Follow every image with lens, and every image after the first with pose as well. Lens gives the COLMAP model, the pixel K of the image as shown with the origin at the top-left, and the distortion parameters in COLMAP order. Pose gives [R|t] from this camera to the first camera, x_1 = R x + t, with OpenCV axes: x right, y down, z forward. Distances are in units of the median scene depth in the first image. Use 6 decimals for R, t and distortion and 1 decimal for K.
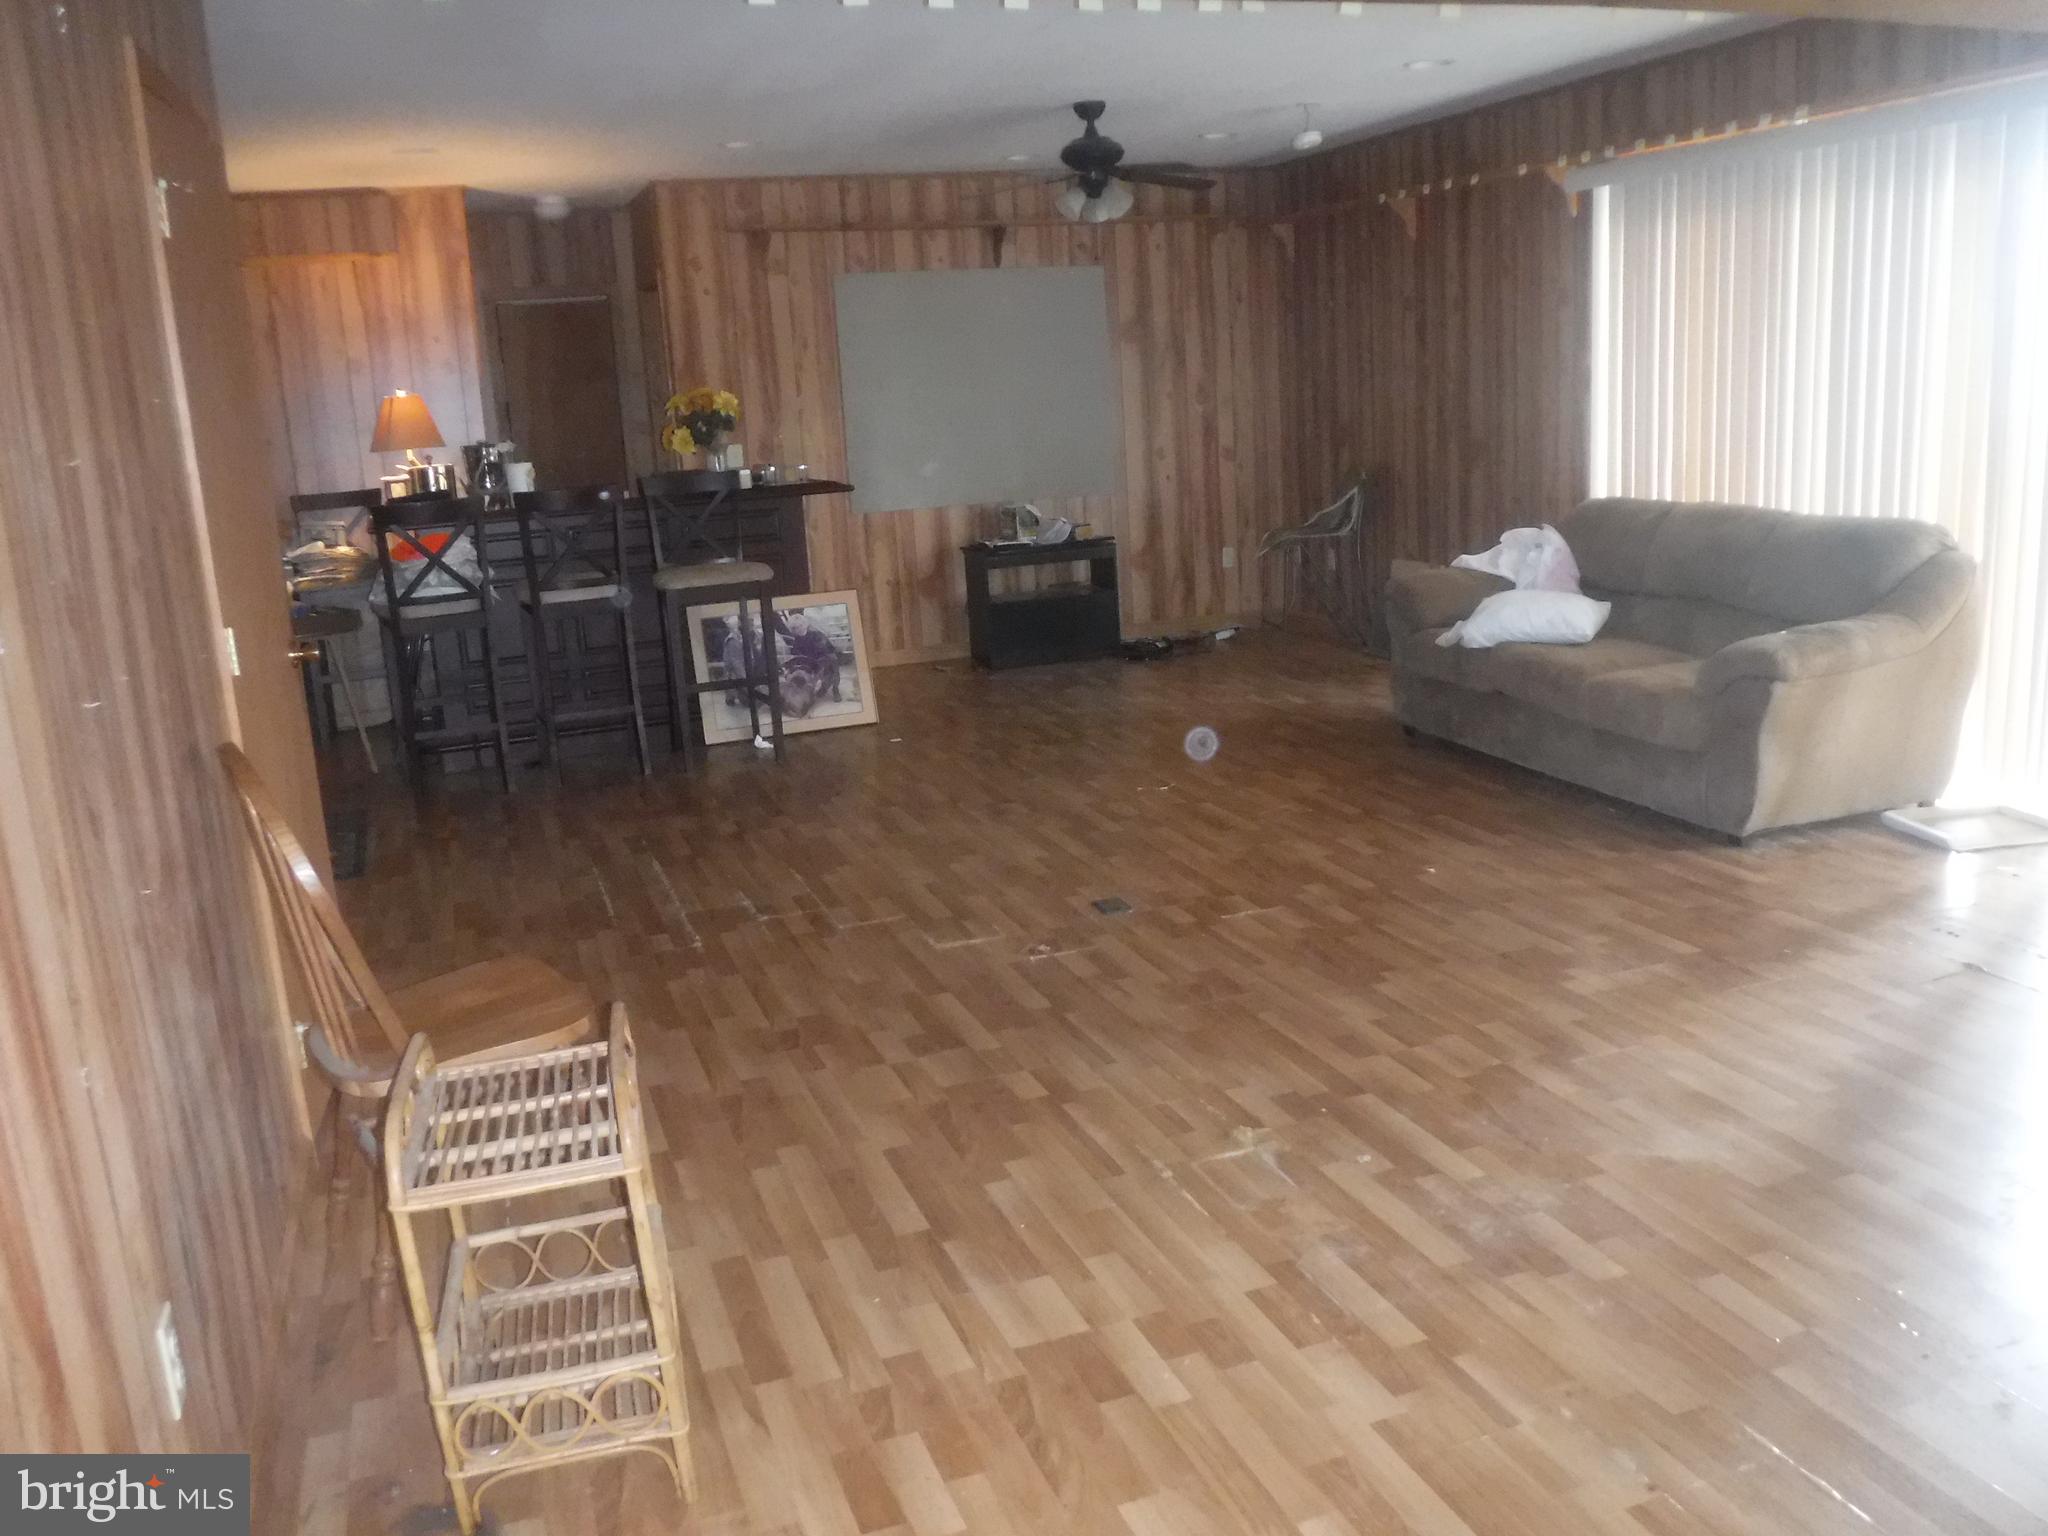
lens RADIAL K [[1675.1, 0, 1038.3], [0, 1675.1, 777.1], [0, 0, 1]] dist [-0.085990, 0.002314]
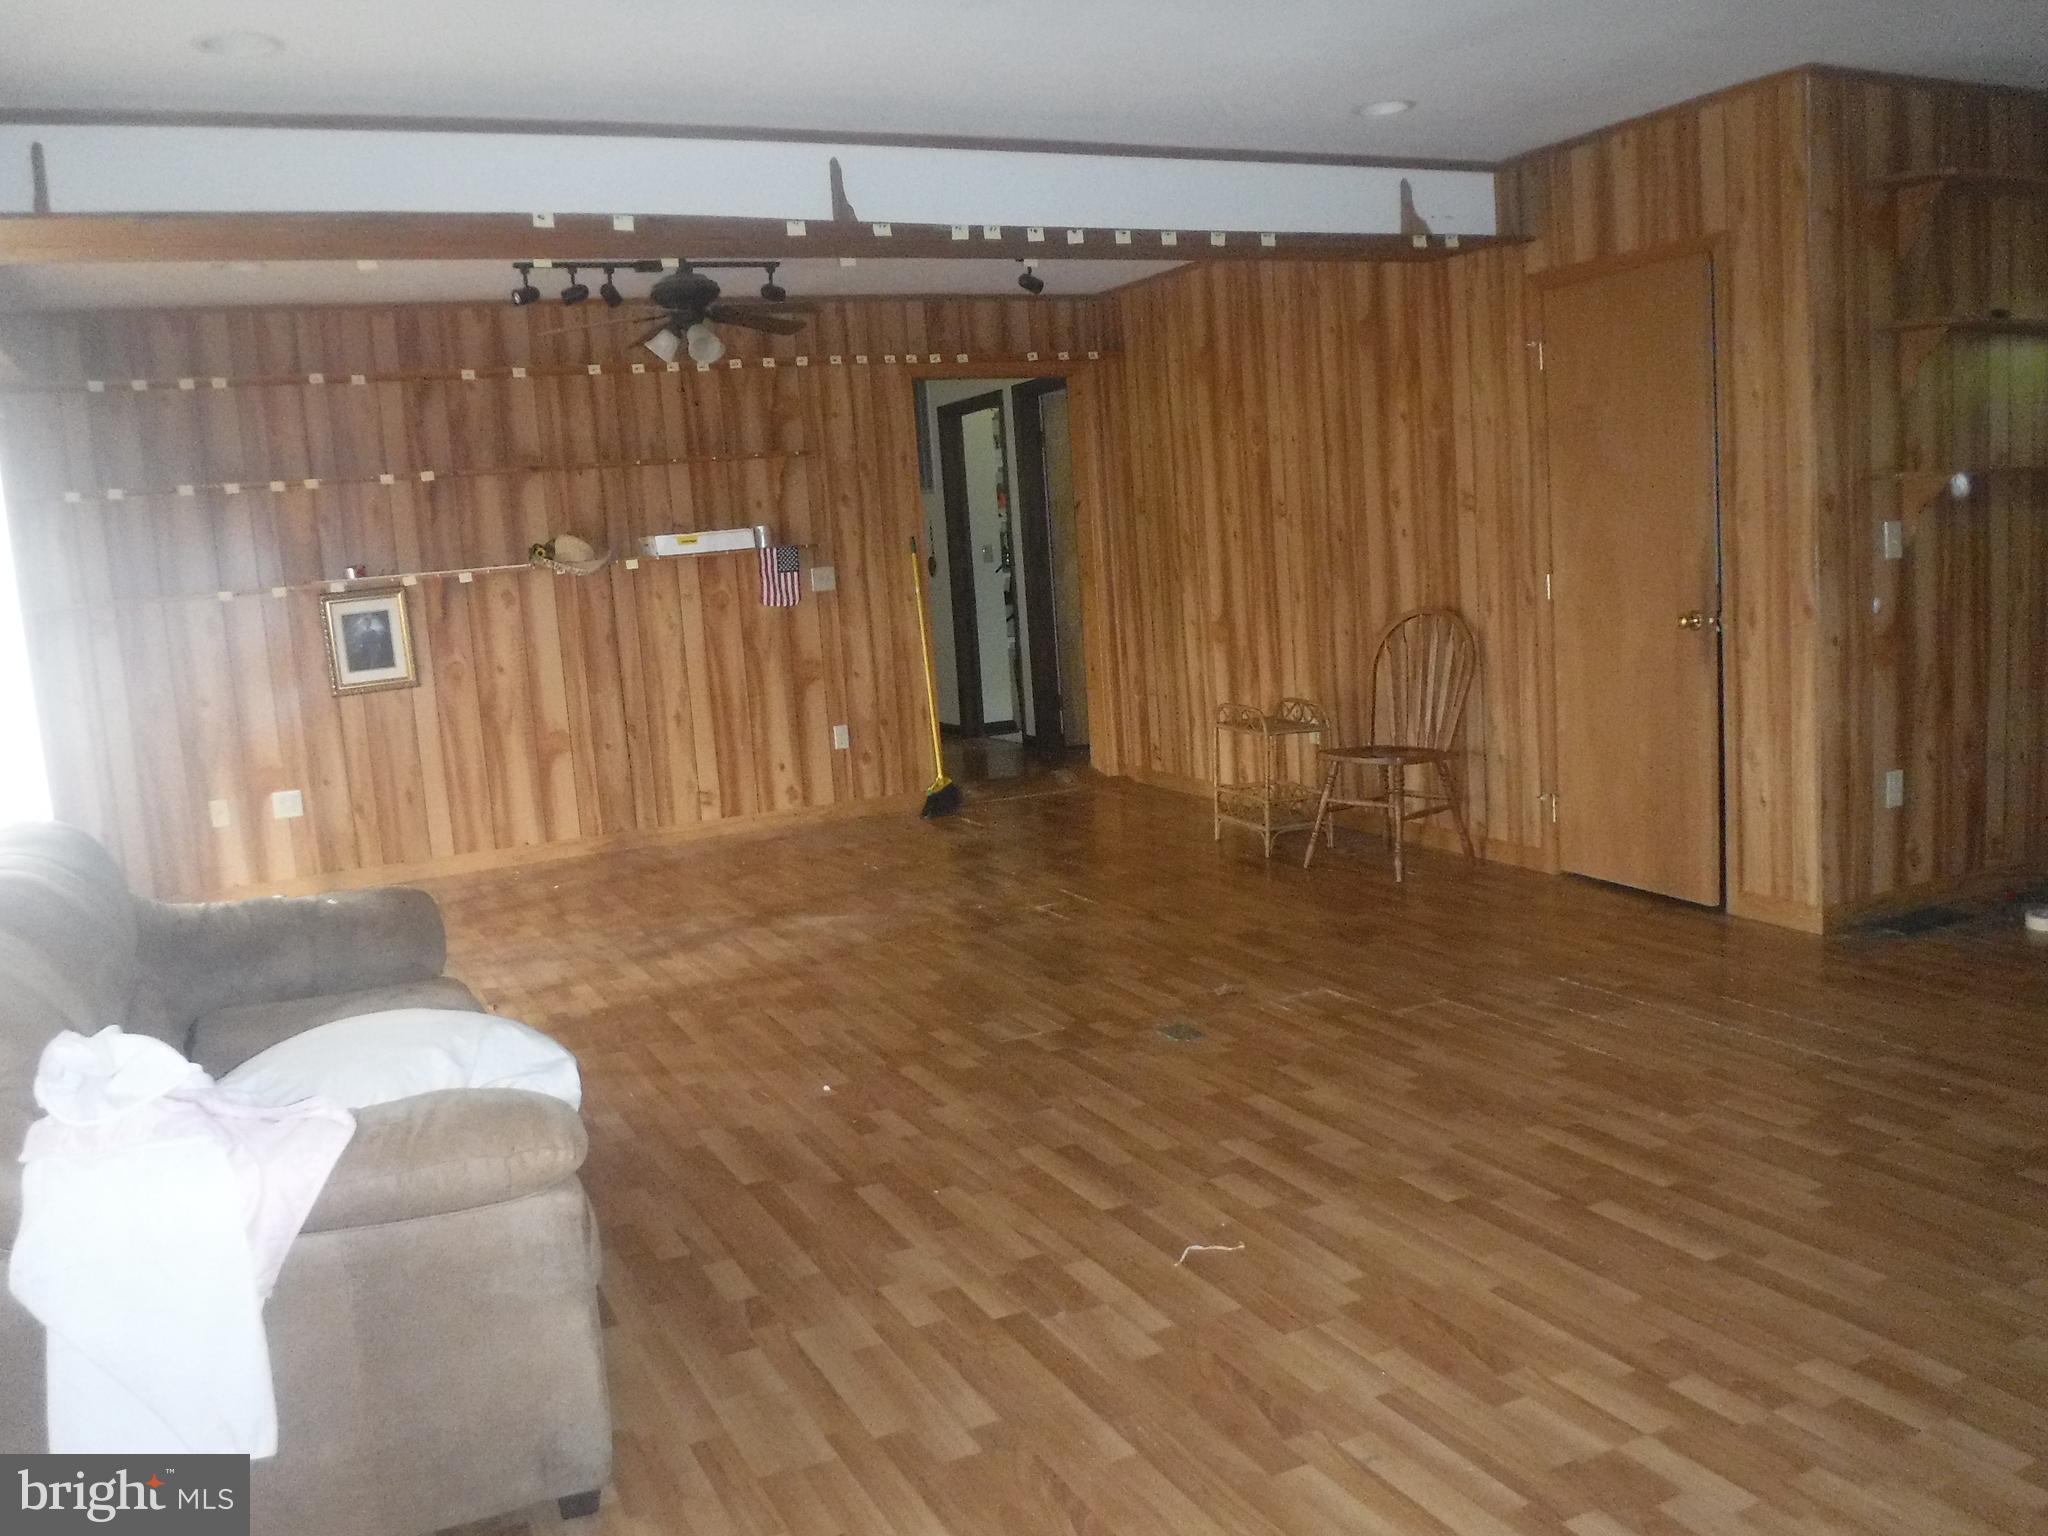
lens RADIAL K [[1675.1, 0, 1038.3], [0, 1675.1, 777.1], [0, 0, 1]] dist [-0.085990, 0.002314]
pose [[-0.985918, 0.135402, -0.098141, 0.184031], [0.089578, 0.923180, 0.373784, -0.391880], [0.141213, 0.359729, -0.922309, 1.692147]]
